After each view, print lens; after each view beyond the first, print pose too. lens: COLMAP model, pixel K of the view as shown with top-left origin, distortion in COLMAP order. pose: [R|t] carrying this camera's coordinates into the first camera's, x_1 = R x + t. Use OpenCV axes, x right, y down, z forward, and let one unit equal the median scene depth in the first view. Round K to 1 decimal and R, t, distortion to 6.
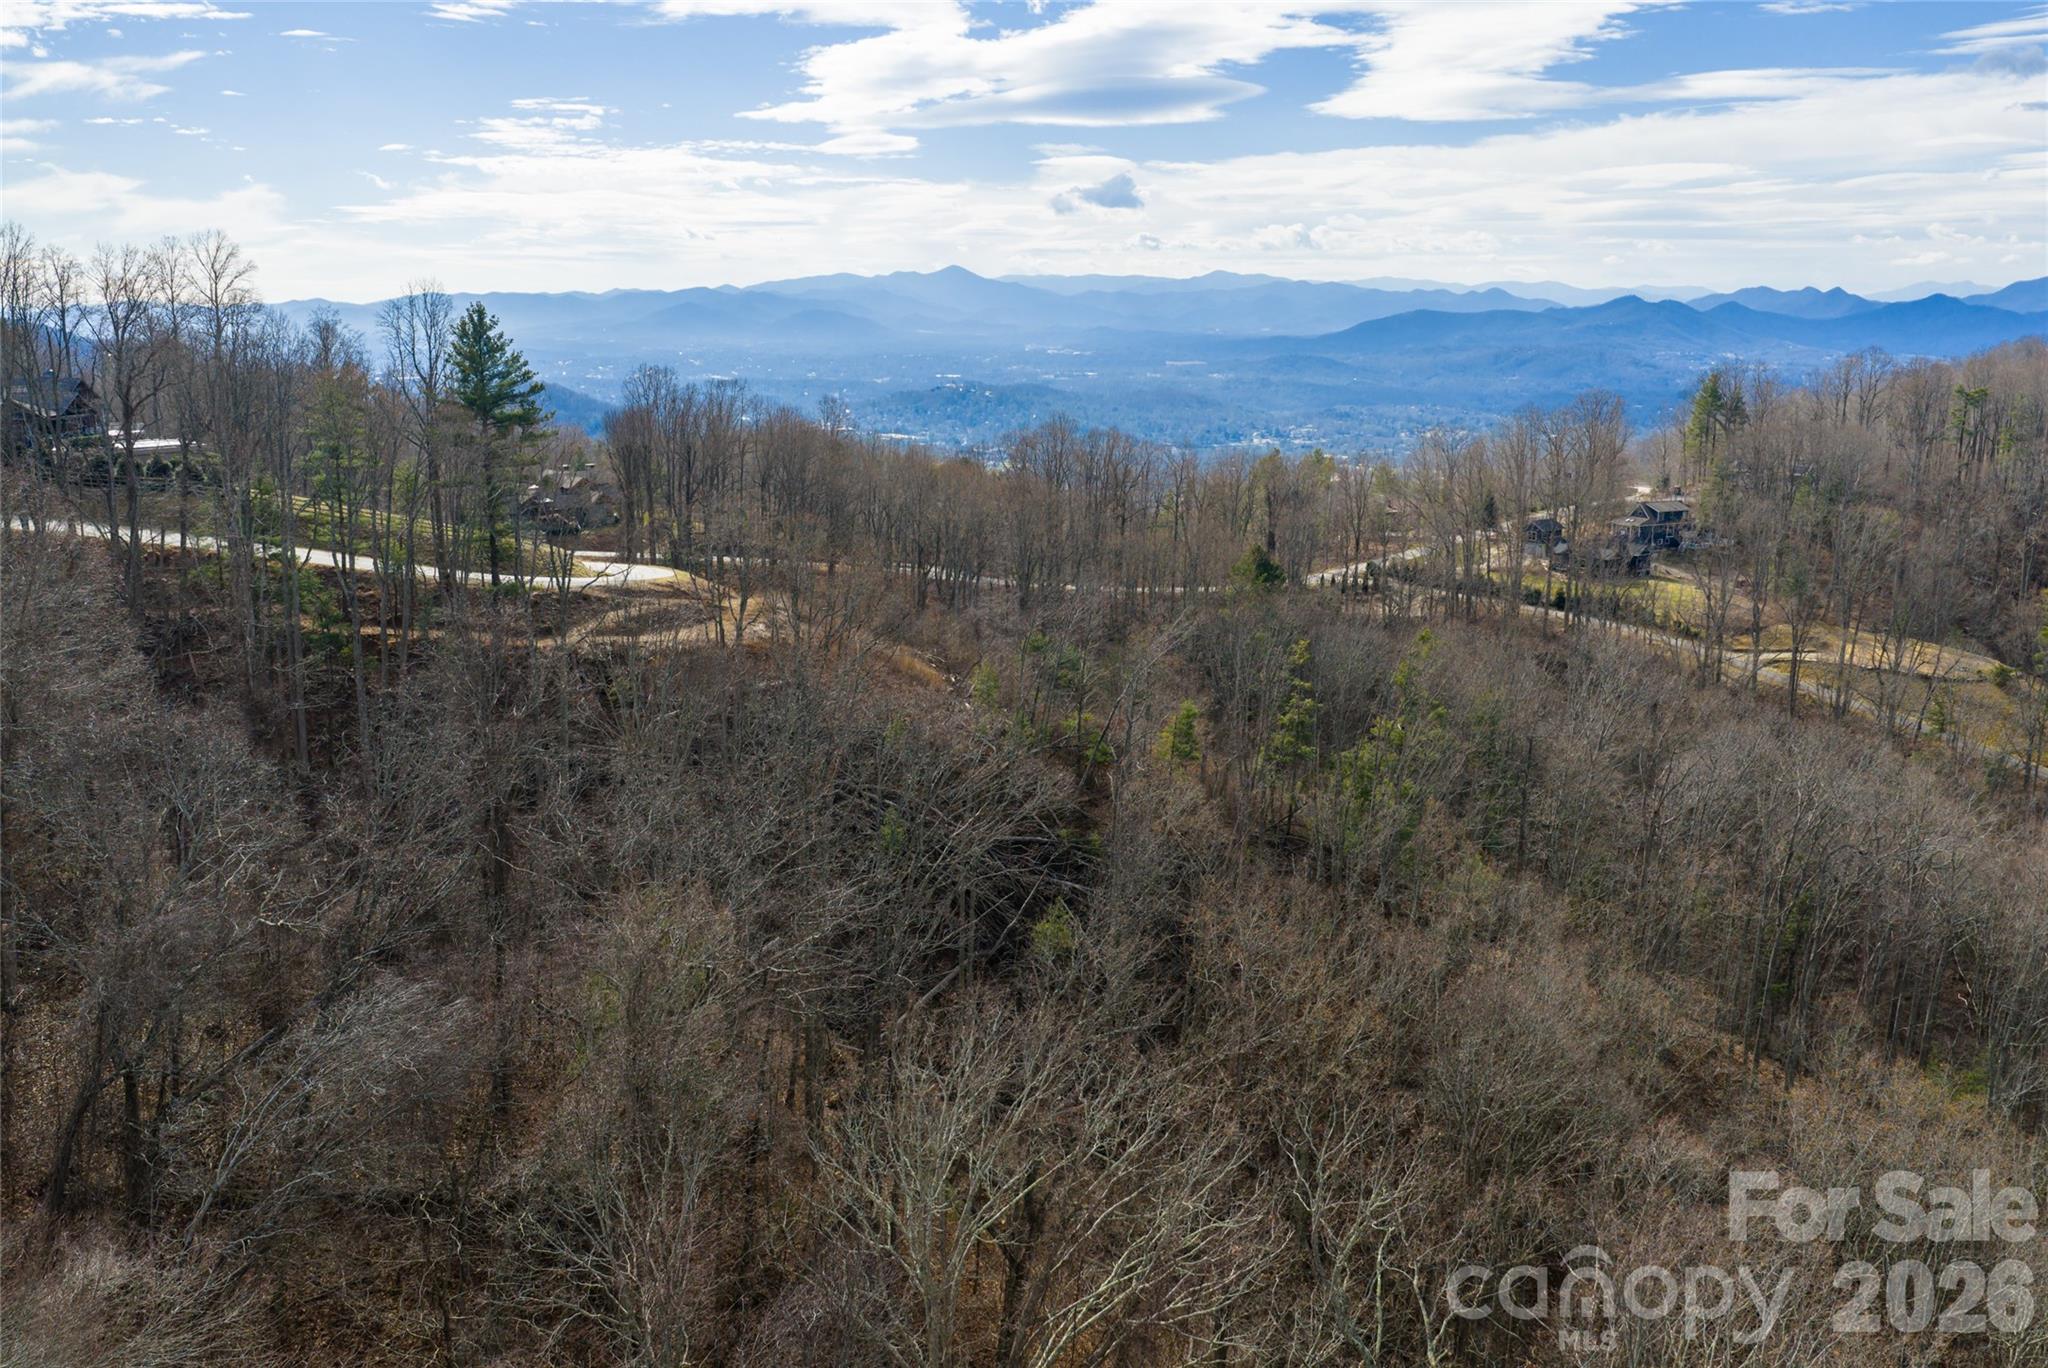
lens RADIAL K [[1599.5, 0, 1032.1], [0, 1599.5, 679.3], [0, 0, 1]] dist [-0.004736, -0.001468]
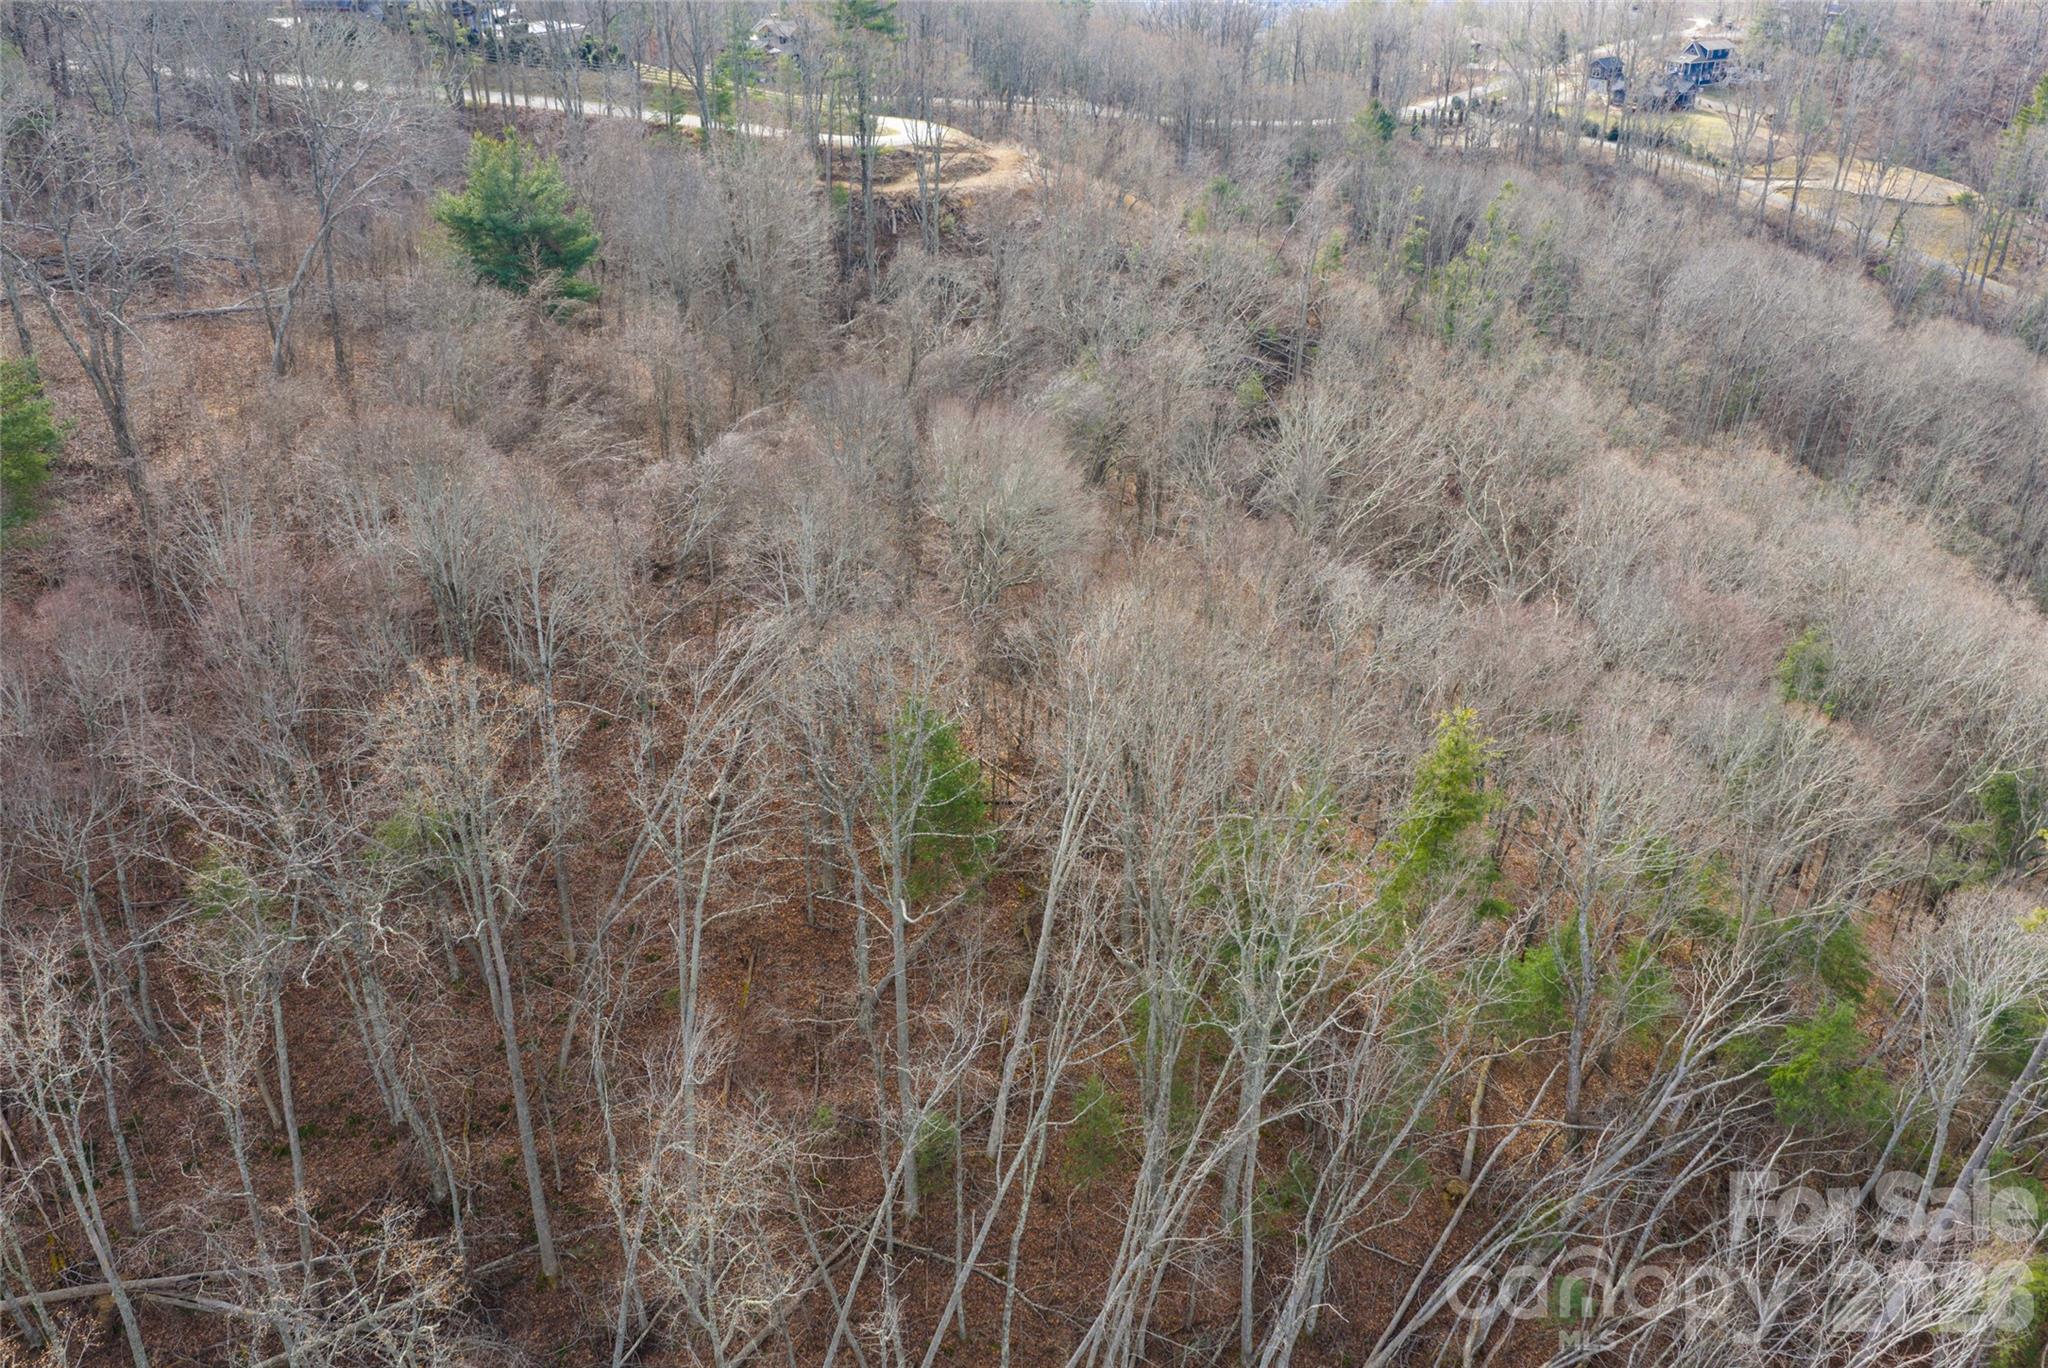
lens RADIAL K [[1599.5, 0, 1032.1], [0, 1599.5, 679.3], [0, 0, 1]] dist [-0.004736, -0.001468]
pose [[0.999815, 0.003103, -0.018975, -0.090976], [0.002712, 0.954257, 0.298974, -0.019395], [0.019035, -0.298970, 0.954073, -0.302957]]
